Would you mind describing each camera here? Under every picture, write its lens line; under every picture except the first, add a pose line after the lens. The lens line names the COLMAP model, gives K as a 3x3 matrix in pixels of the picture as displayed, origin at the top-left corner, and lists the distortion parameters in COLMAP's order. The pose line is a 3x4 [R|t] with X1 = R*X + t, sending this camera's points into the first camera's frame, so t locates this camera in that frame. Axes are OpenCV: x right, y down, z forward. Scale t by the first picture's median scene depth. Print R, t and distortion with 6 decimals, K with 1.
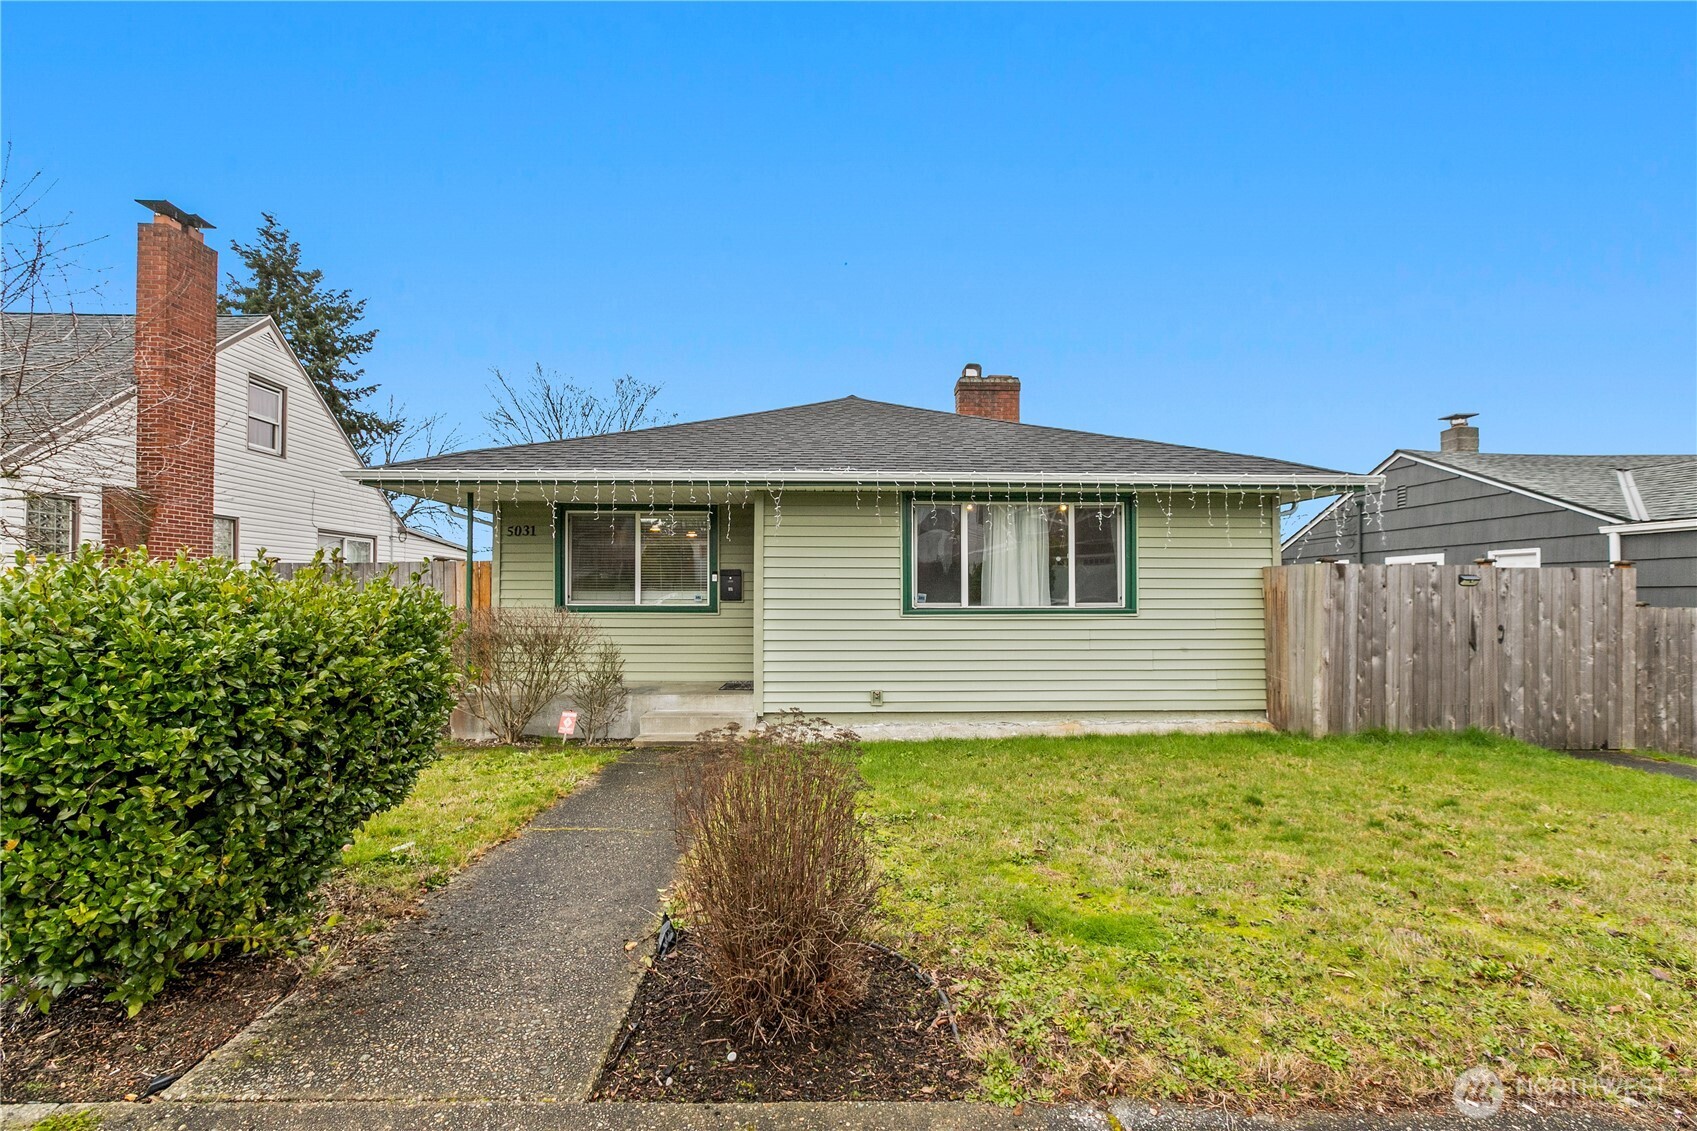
lens RADIAL K [[763.7, 0, 836.1], [0, 763.7, 597.4], [0, 0, 1]] dist [0.002168, 0.000364]
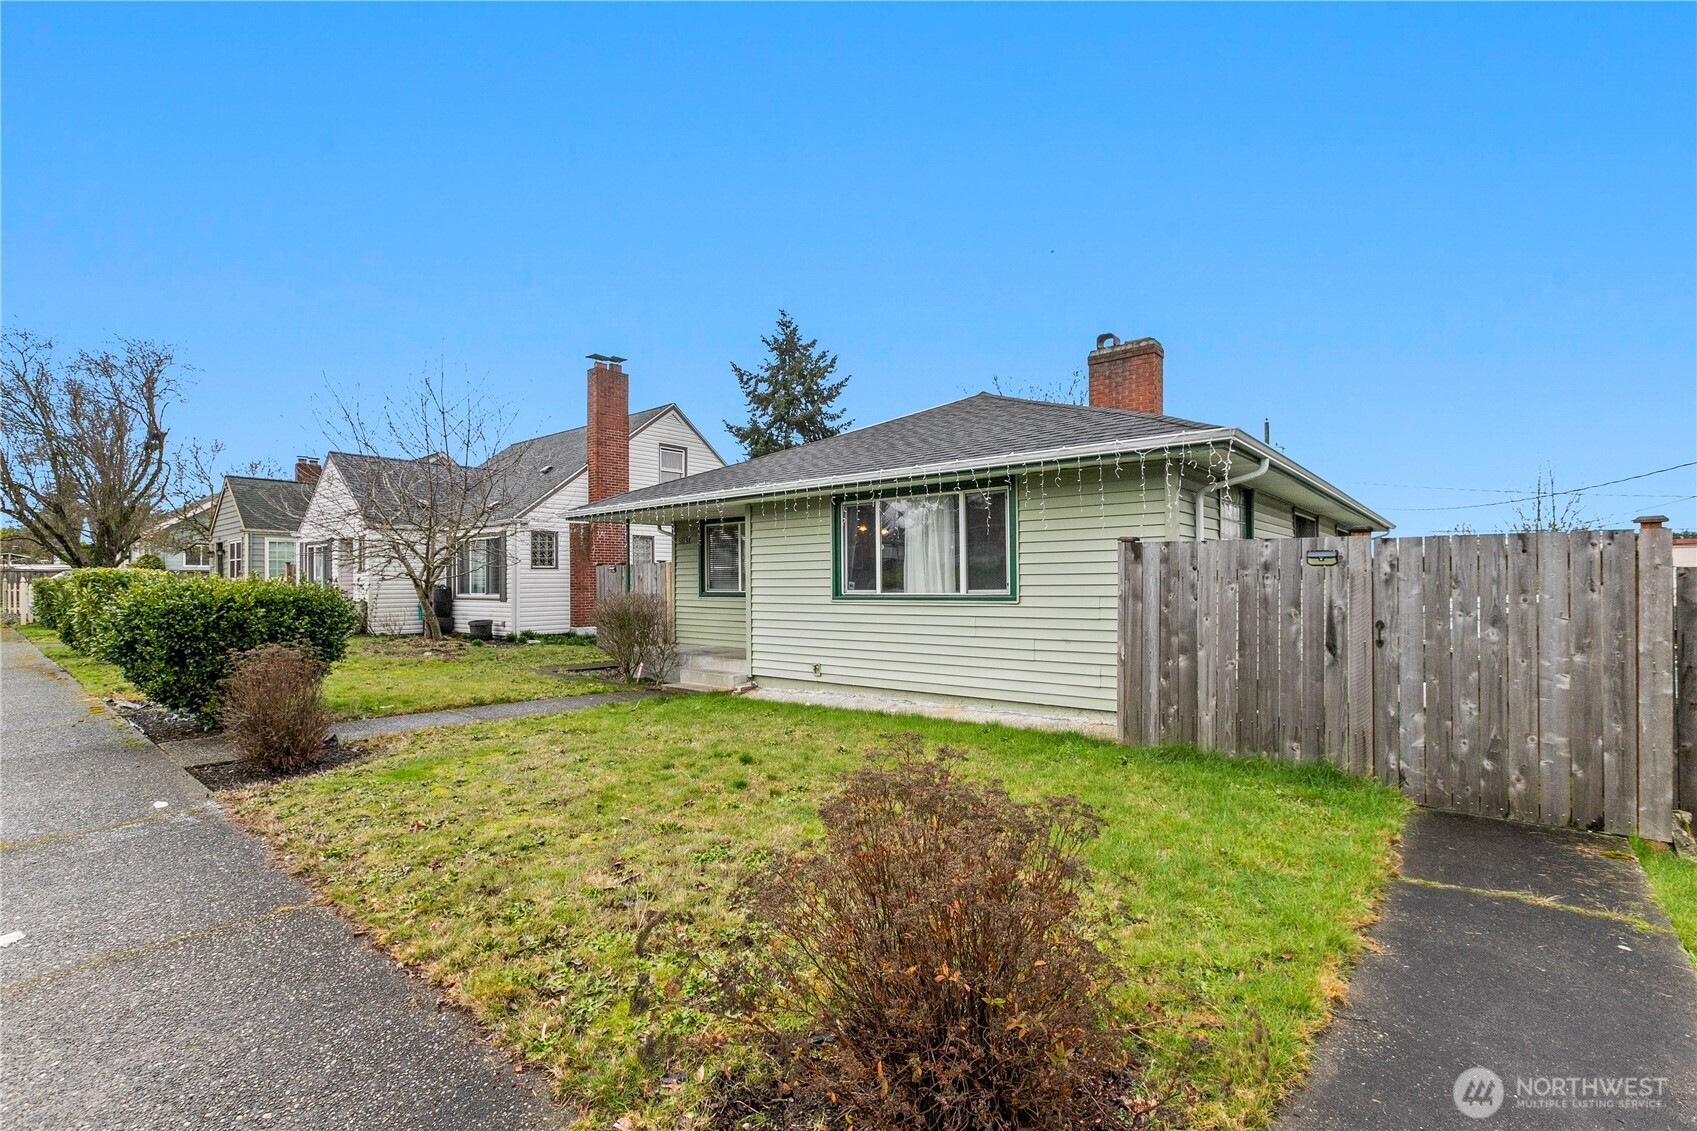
lens RADIAL K [[763.7, 0, 836.7], [0, 763.7, 588.2], [0, 0, 1]] dist [0.002168, 0.000364]
pose [[0.739947, -0.002598, -0.672660, 0.871832], [0.005681, 0.999981, 0.002387, 0.001639], [0.672641, -0.005588, 0.739948, 0.136427]]
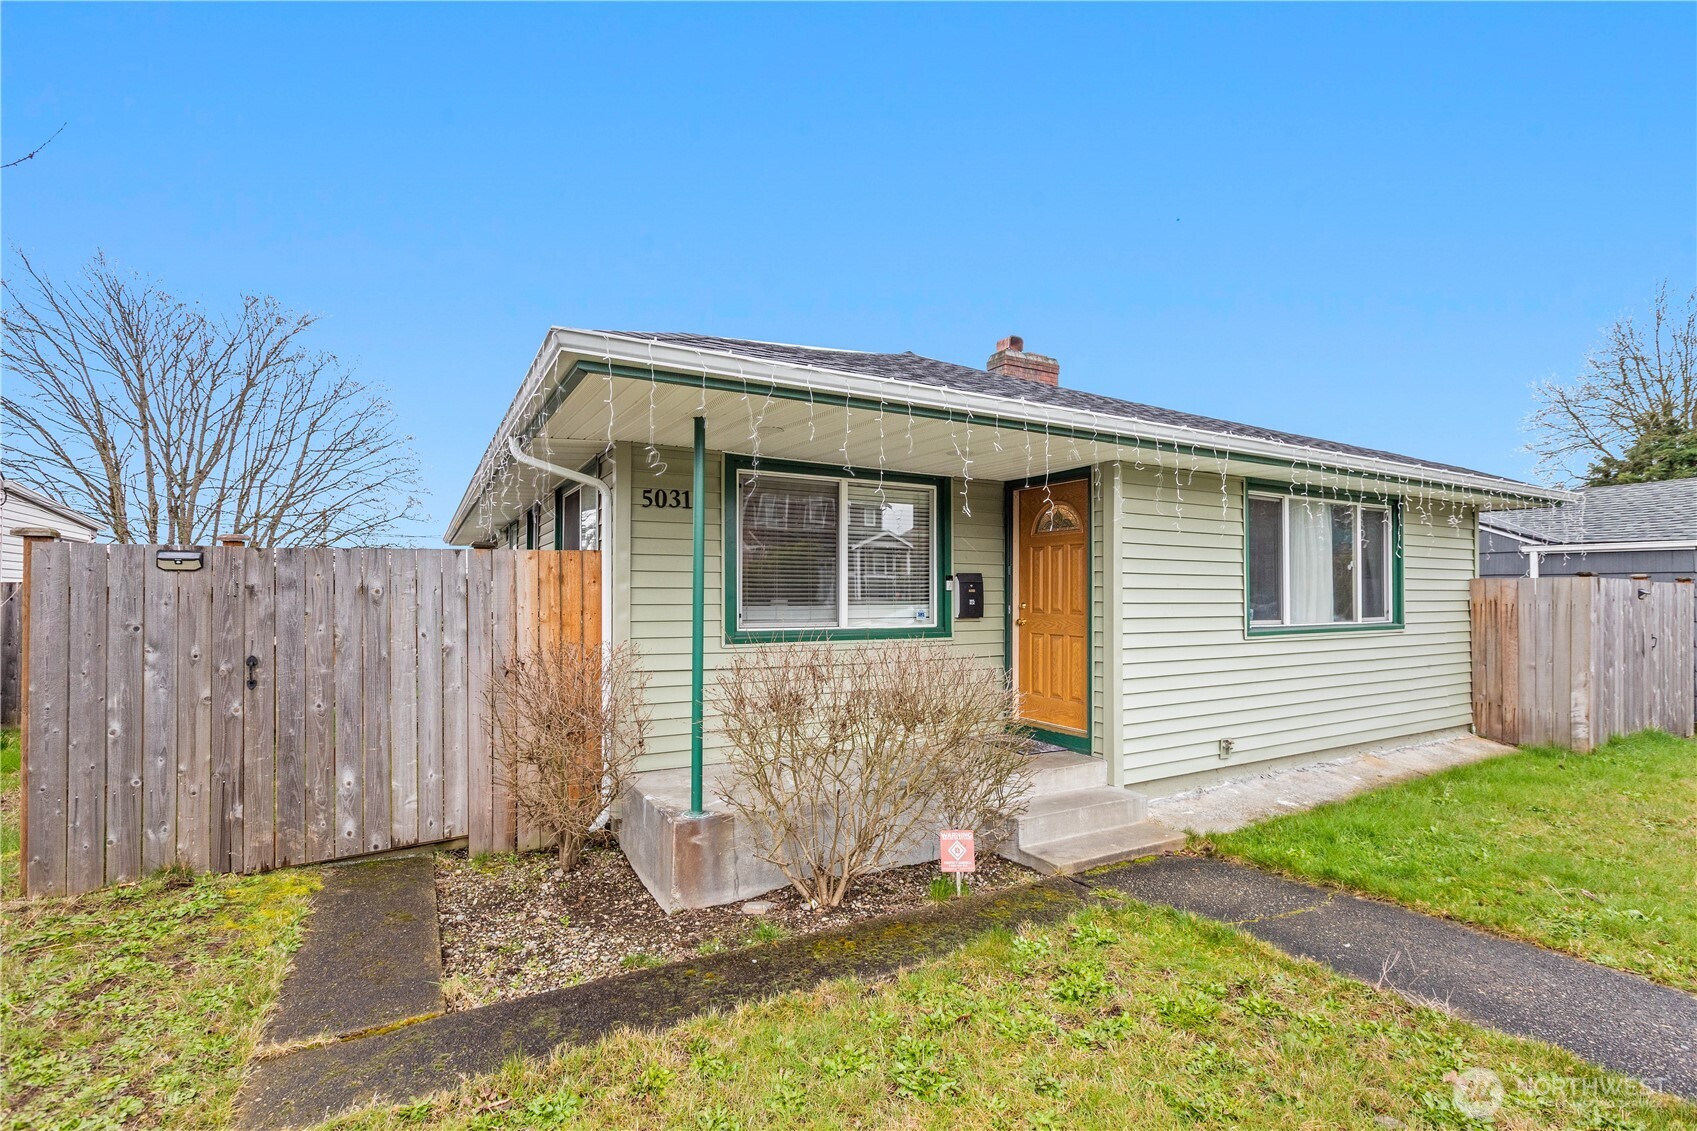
lens RADIAL K [[763.7, 0, 833.9], [0, 763.7, 597.9], [0, 0, 1]] dist [0.002168, 0.000364]
pose [[0.885943, -0.002446, 0.463788, -0.630148], [-0.000442, 0.999981, 0.006117, -0.020790], [-0.463795, -0.005624, 0.885925, 0.508318]]
